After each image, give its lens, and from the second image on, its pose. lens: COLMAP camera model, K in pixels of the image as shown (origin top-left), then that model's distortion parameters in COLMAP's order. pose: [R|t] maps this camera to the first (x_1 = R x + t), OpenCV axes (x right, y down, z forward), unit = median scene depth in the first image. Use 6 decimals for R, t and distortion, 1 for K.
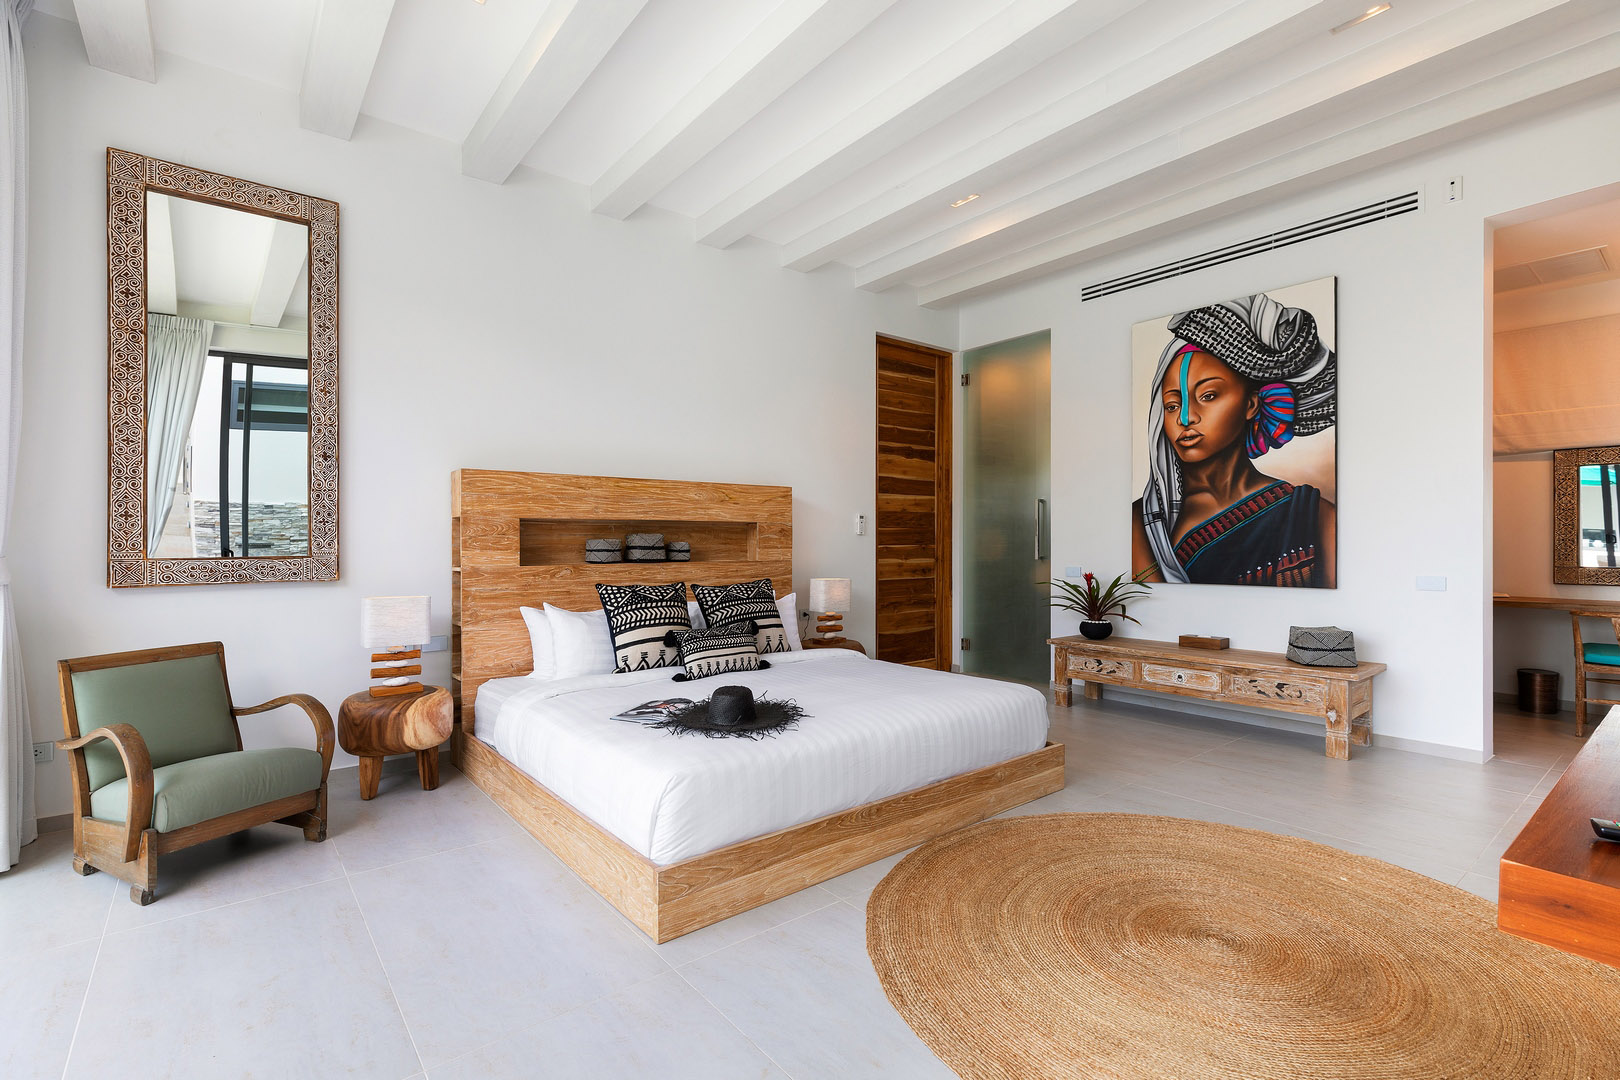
lens RADIAL K [[729.1, 0, 810.0], [0, 729.1, 540.0], [0, 0, 1]] dist [0.000790, 0.000065]
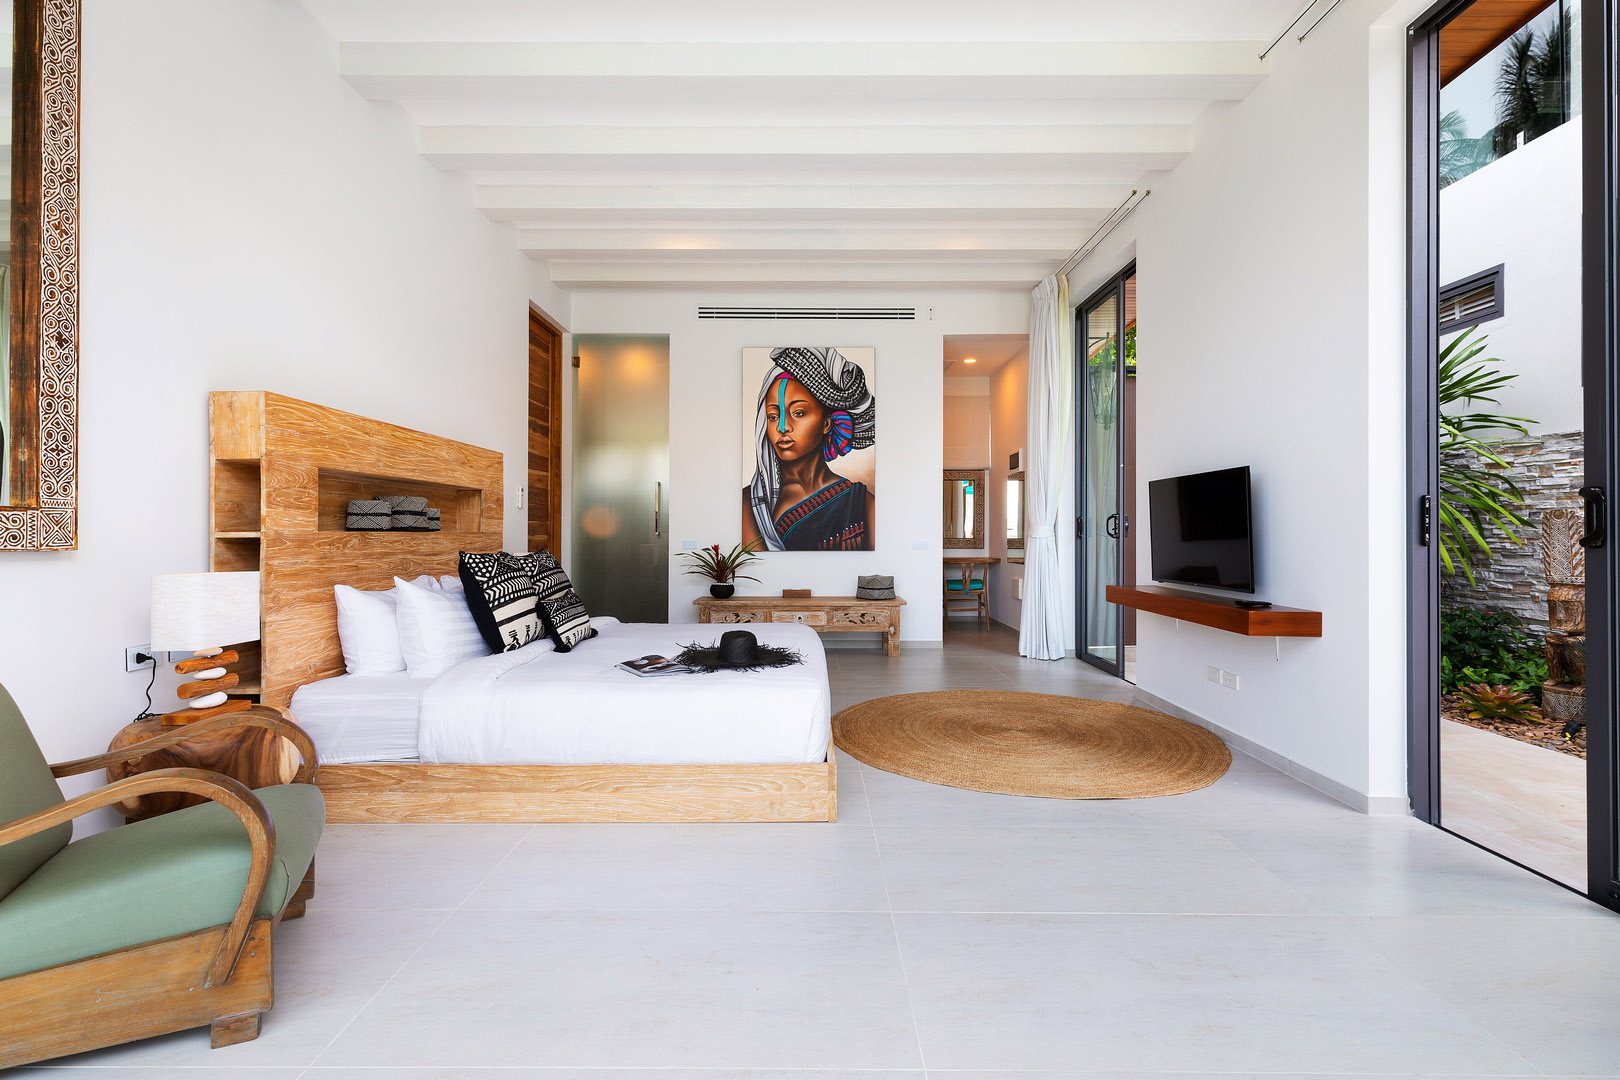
lens RADIAL K [[751.0, 0, 810.4], [0, 751.0, 529.6], [0, 0, 1]] dist [-0.000330, -0.000040]
pose [[0.623680, 0.007116, 0.781648, -0.566723], [-0.005245, 0.999974, -0.004918, 0.028954], [-0.781662, -0.001032, 0.623701, 0.109352]]
